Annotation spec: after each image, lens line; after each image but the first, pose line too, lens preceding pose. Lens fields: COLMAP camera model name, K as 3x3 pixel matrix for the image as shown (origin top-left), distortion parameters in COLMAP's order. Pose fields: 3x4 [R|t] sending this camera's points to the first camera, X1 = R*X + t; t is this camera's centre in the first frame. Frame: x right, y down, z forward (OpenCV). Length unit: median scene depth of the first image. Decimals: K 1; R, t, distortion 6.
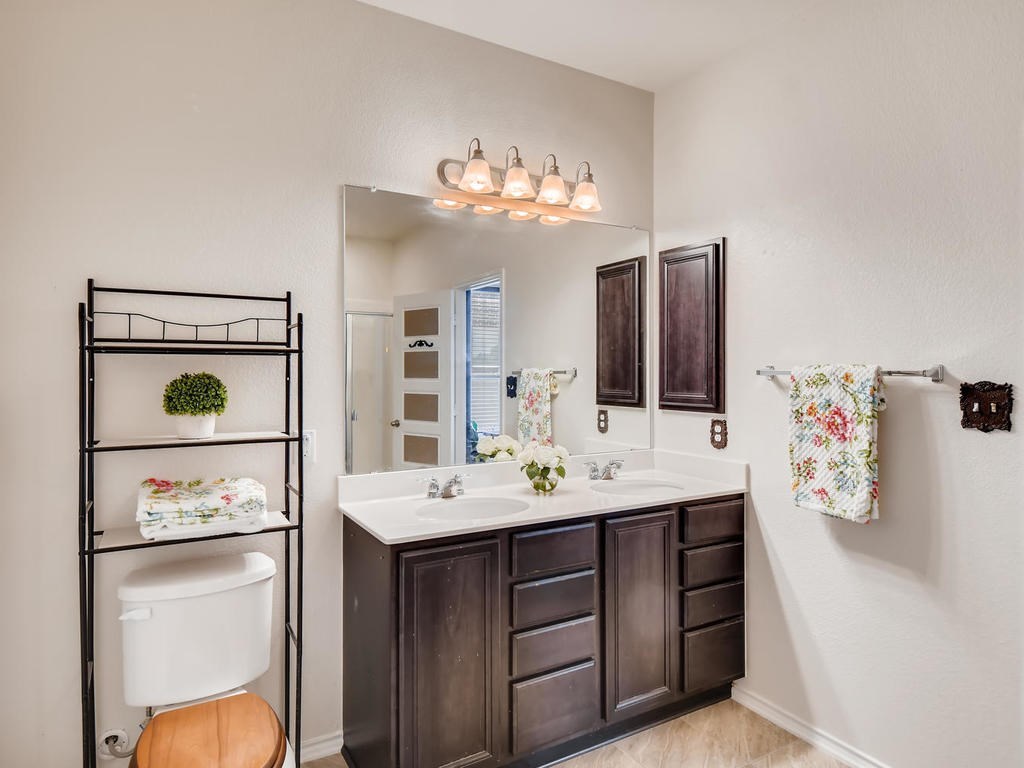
lens RADIAL K [[605.7, 0, 502.7], [0, 605.7, 384.1], [0, 0, 1]] dist [0.016028, -0.006667]
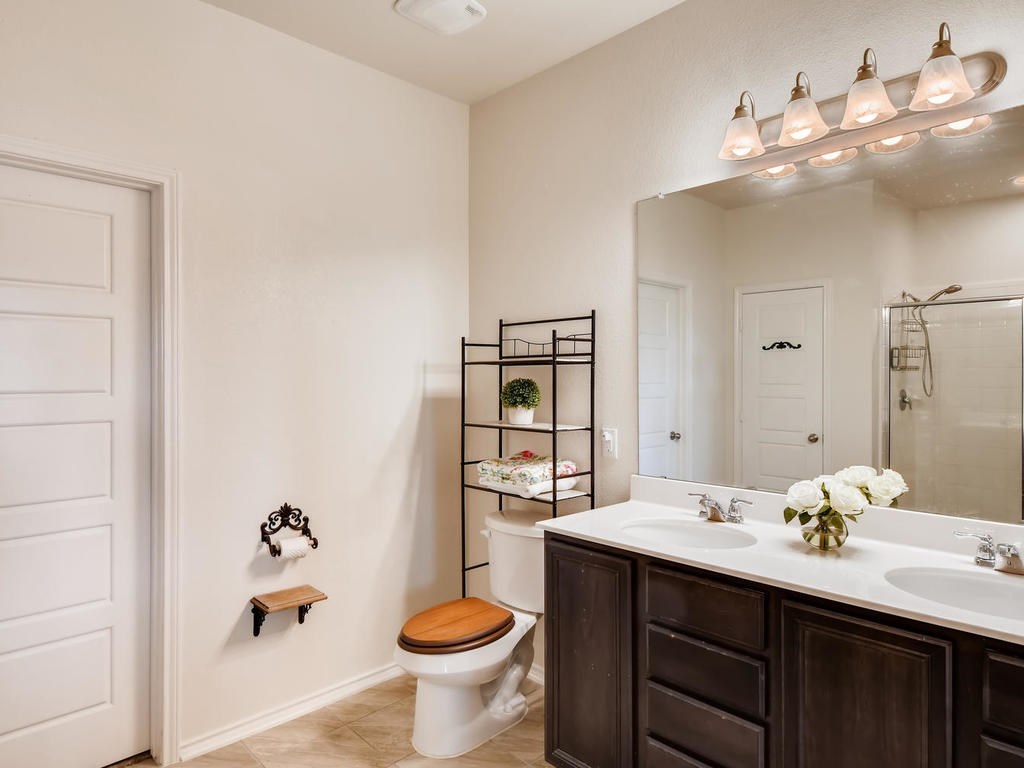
lens RADIAL K [[605.7, 0, 503.7], [0, 605.7, 382.2], [0, 0, 1]] dist [0.016028, -0.006667]
pose [[0.242855, 0.008495, -0.970025, 0.767656], [-0.011216, 0.999919, 0.005948, -0.015908], [0.969998, 0.009435, 0.242930, 0.549973]]
